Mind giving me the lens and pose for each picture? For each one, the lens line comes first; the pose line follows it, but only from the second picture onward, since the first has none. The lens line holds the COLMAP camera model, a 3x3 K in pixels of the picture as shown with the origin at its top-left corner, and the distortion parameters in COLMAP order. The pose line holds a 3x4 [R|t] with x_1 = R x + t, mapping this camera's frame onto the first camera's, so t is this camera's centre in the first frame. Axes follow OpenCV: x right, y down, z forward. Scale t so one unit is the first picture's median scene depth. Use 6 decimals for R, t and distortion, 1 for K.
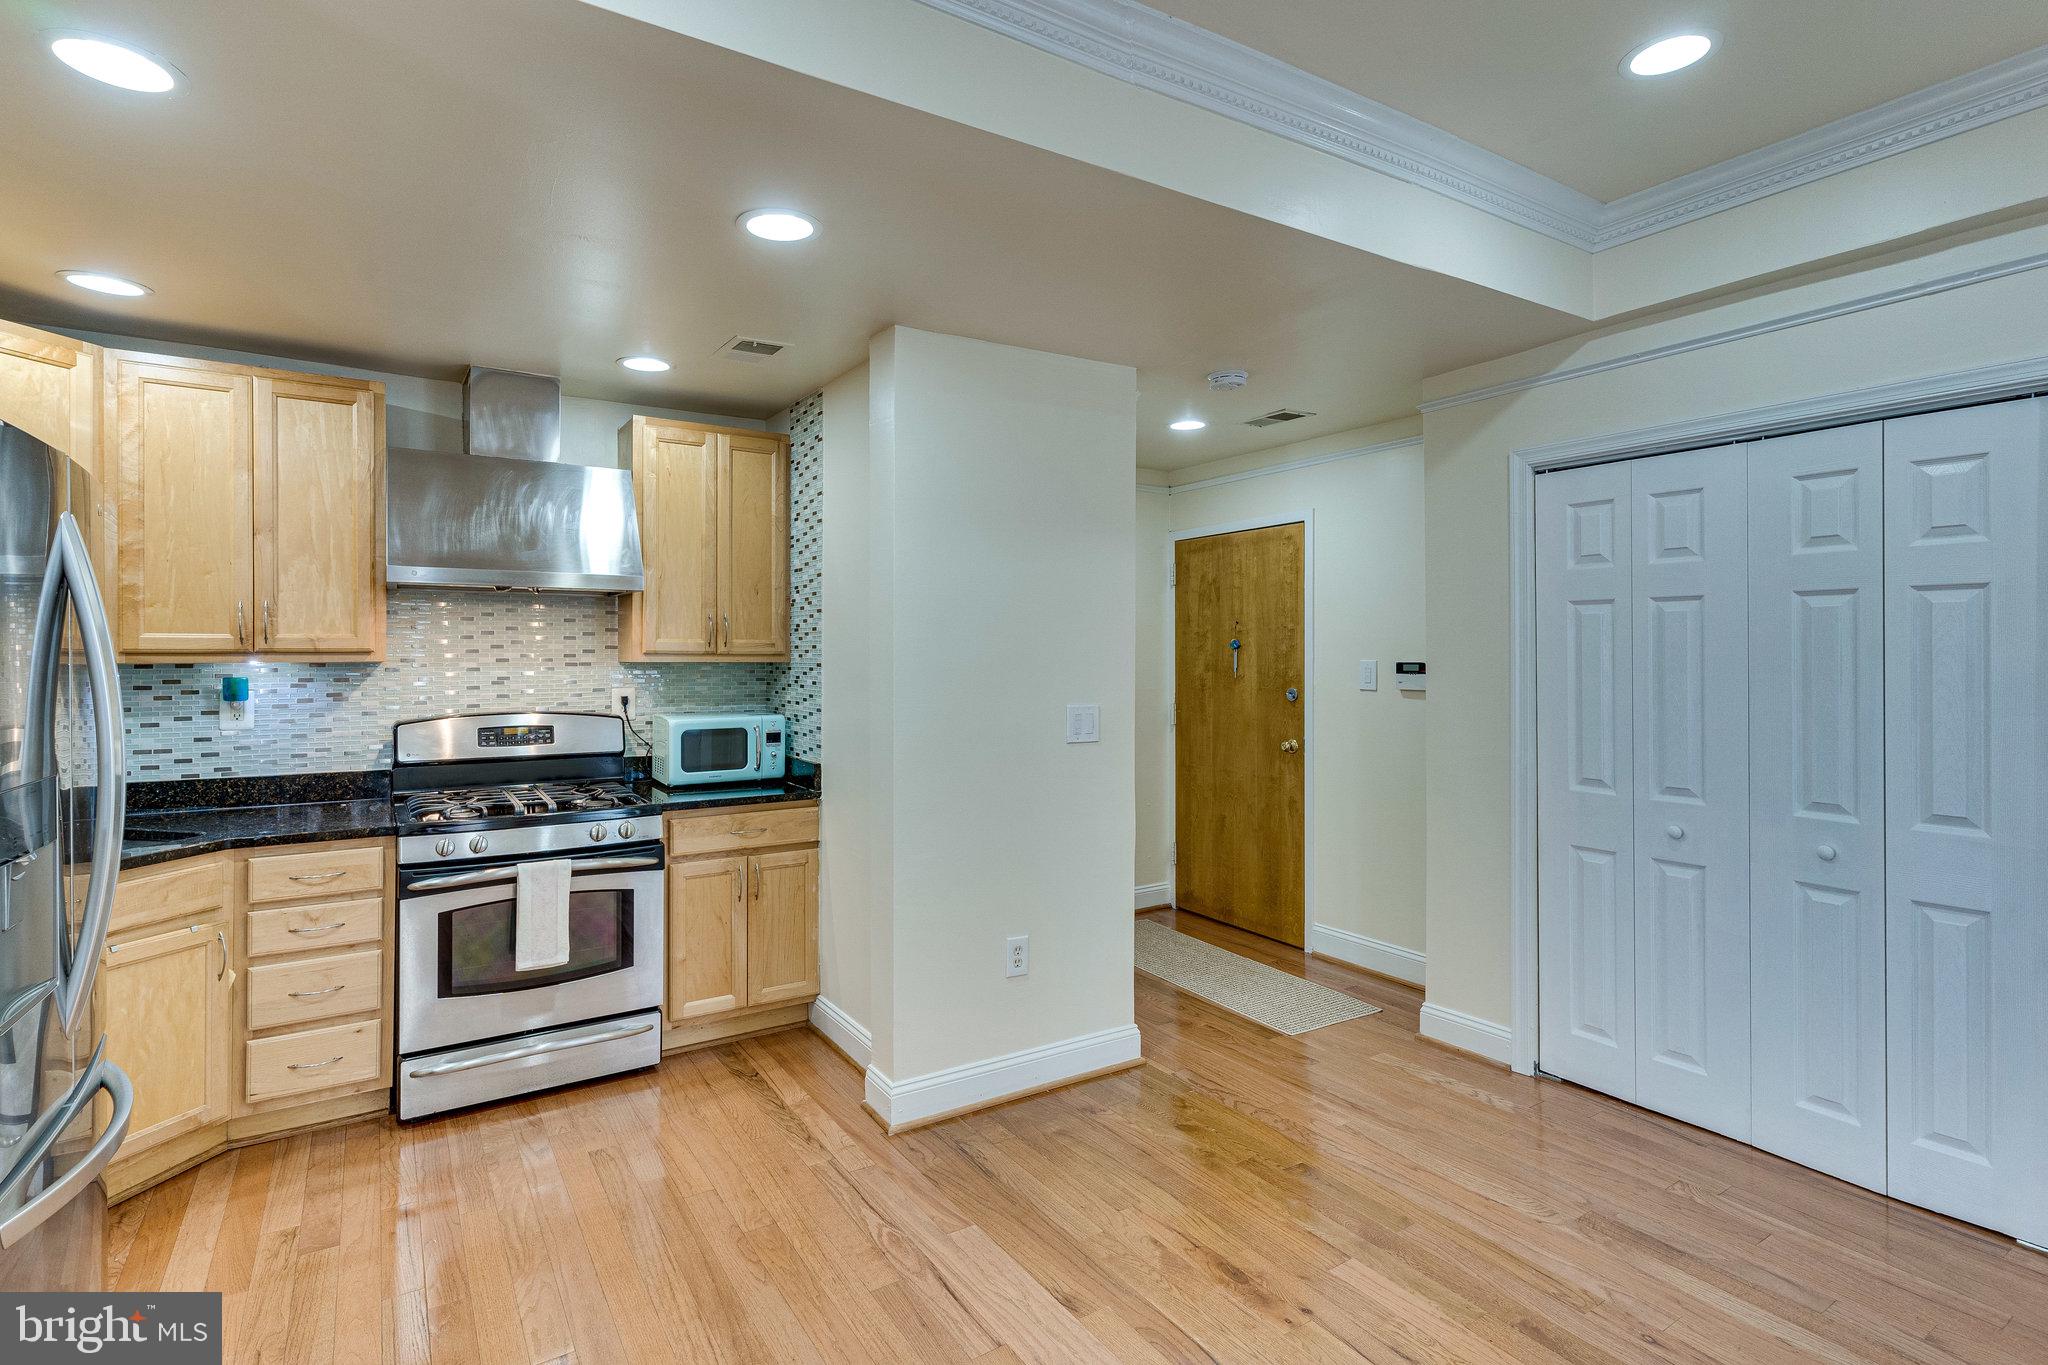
lens RADIAL K [[996.7, 0, 1012.8], [0, 996.7, 651.5], [0, 0, 1]] dist [0.004248, -0.001079]
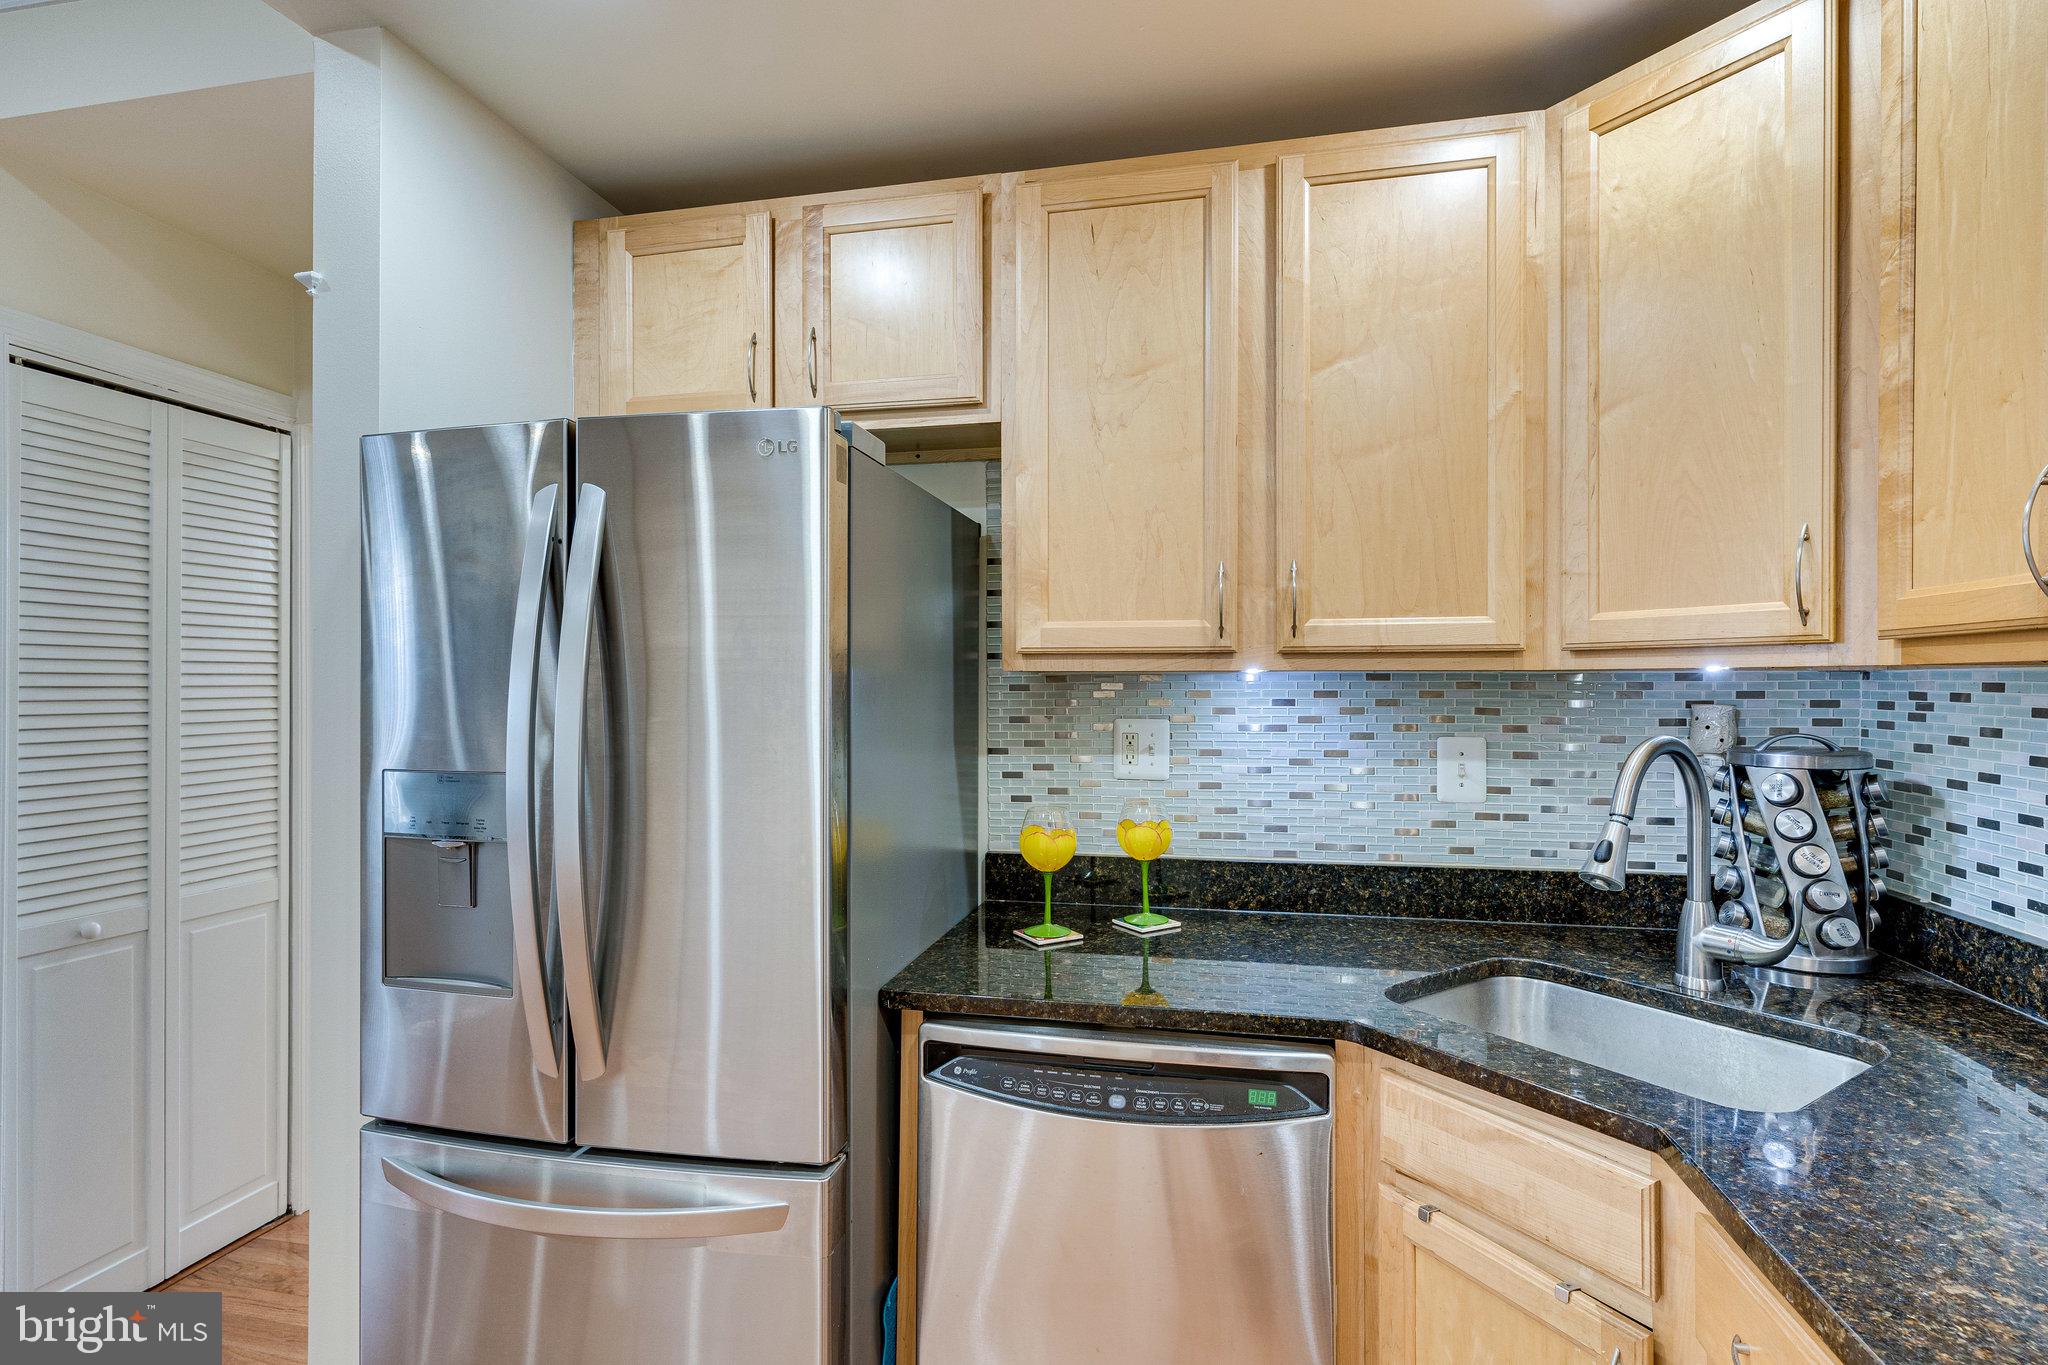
lens RADIAL K [[996.7, 0, 1024.7], [0, 996.7, 689.3], [0, 0, 1]] dist [0.004248, -0.001079]
pose [[-0.706526, 0.002077, -0.707684, -0.288066], [-0.003145, 0.999977, 0.006074, 0.018044], [0.707680, 0.006517, -0.706503, 0.896918]]
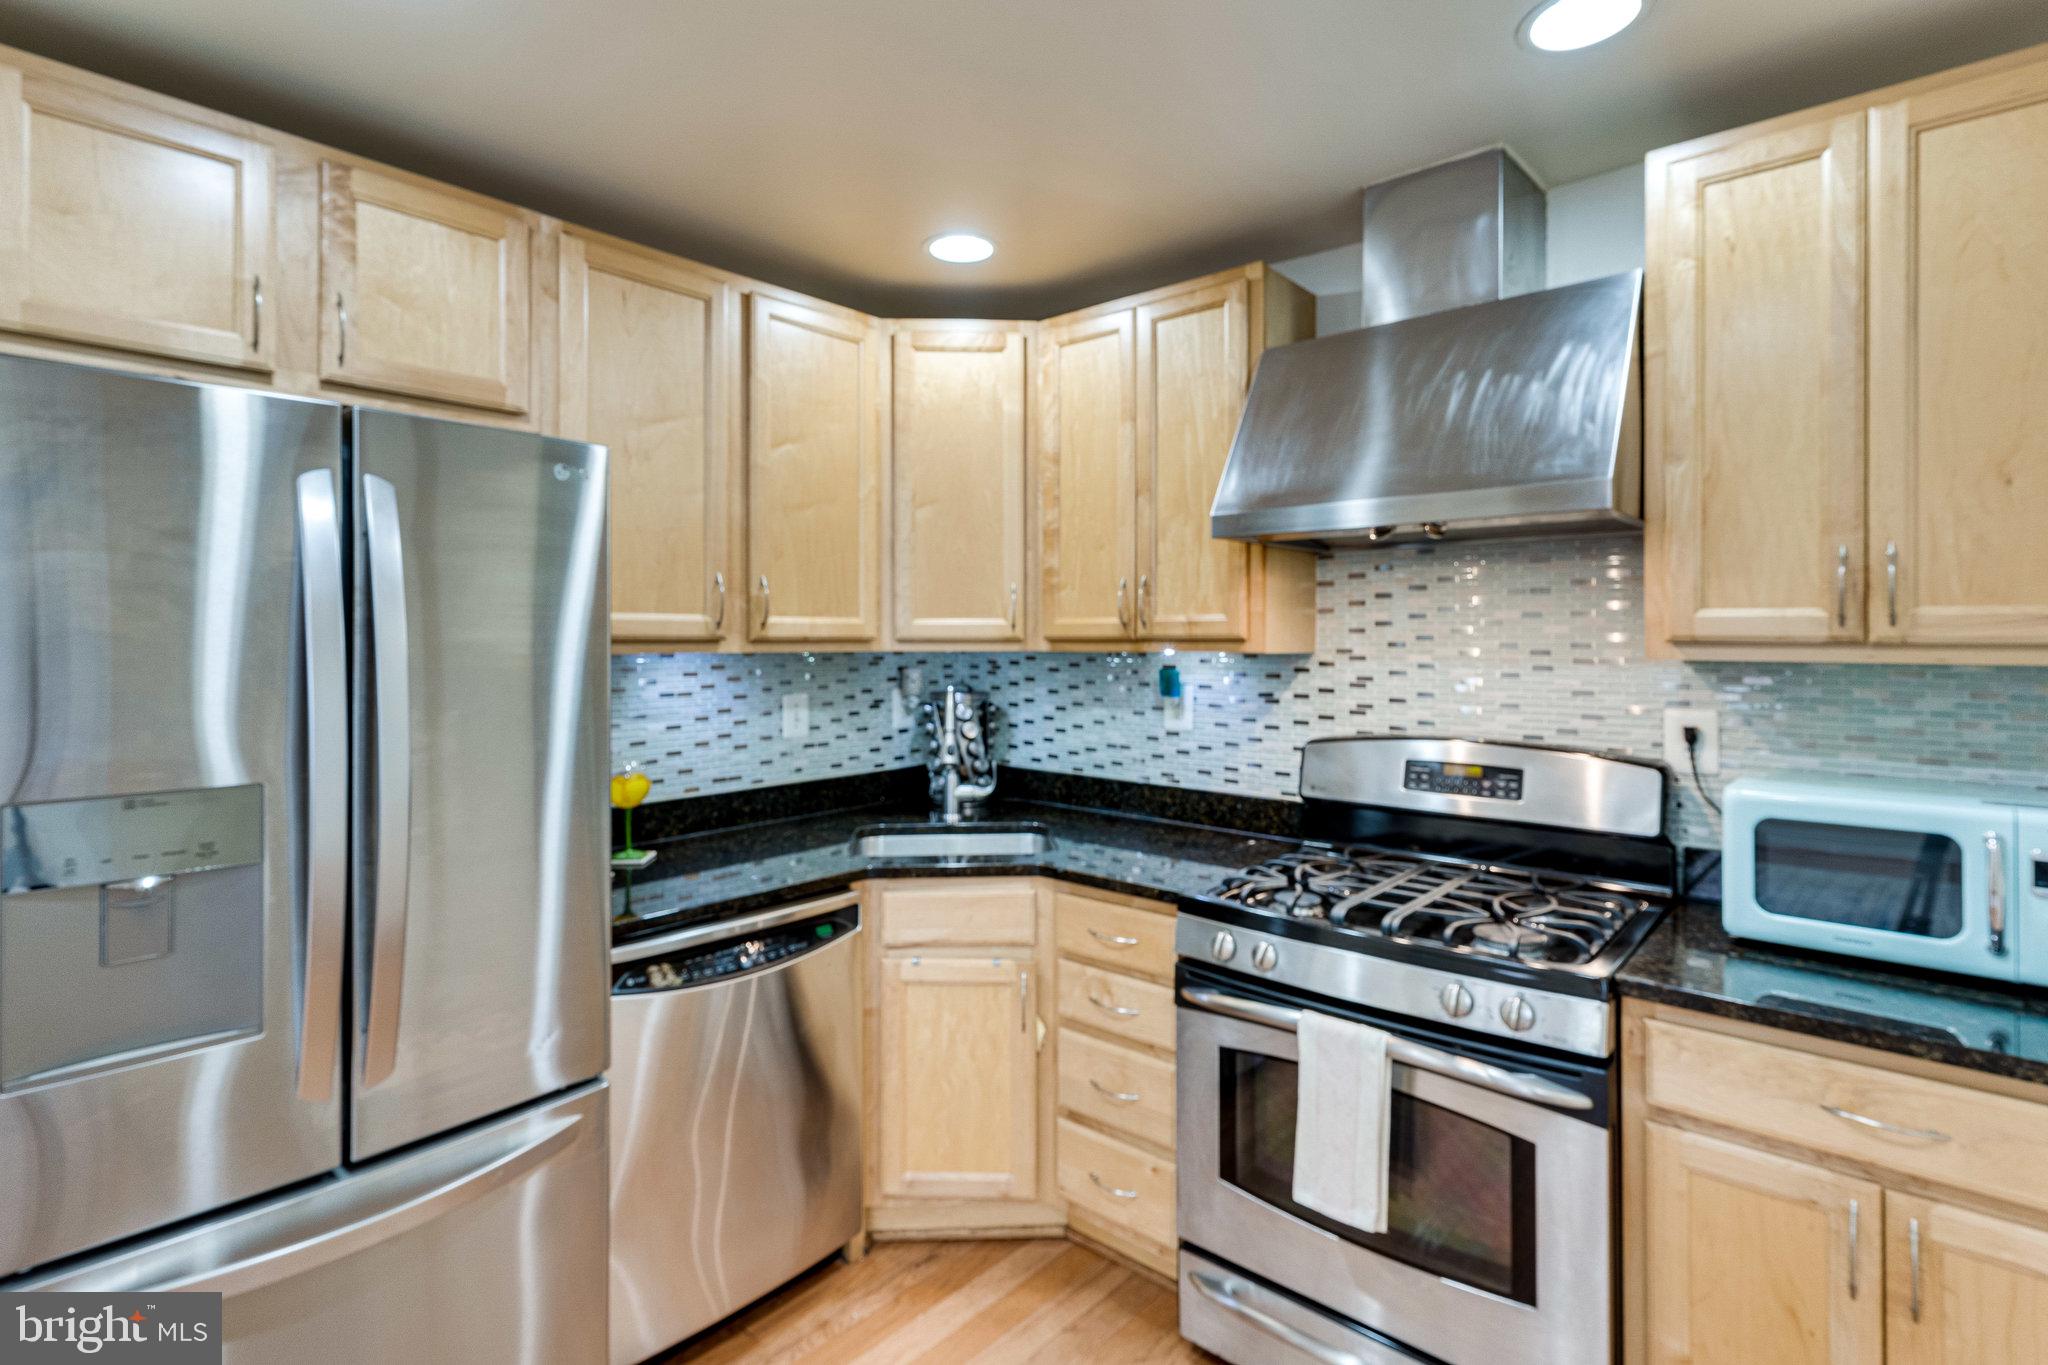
lens RADIAL K [[996.7, 0, 1016.2], [0, 996.7, 633.1], [0, 0, 1]] dist [0.004248, -0.001079]
pose [[0.274400, -0.008102, -0.961582, 0.005414], [-0.001852, 0.999958, -0.008954, 0.003059], [0.961614, 0.004238, 0.274373, 0.615885]]
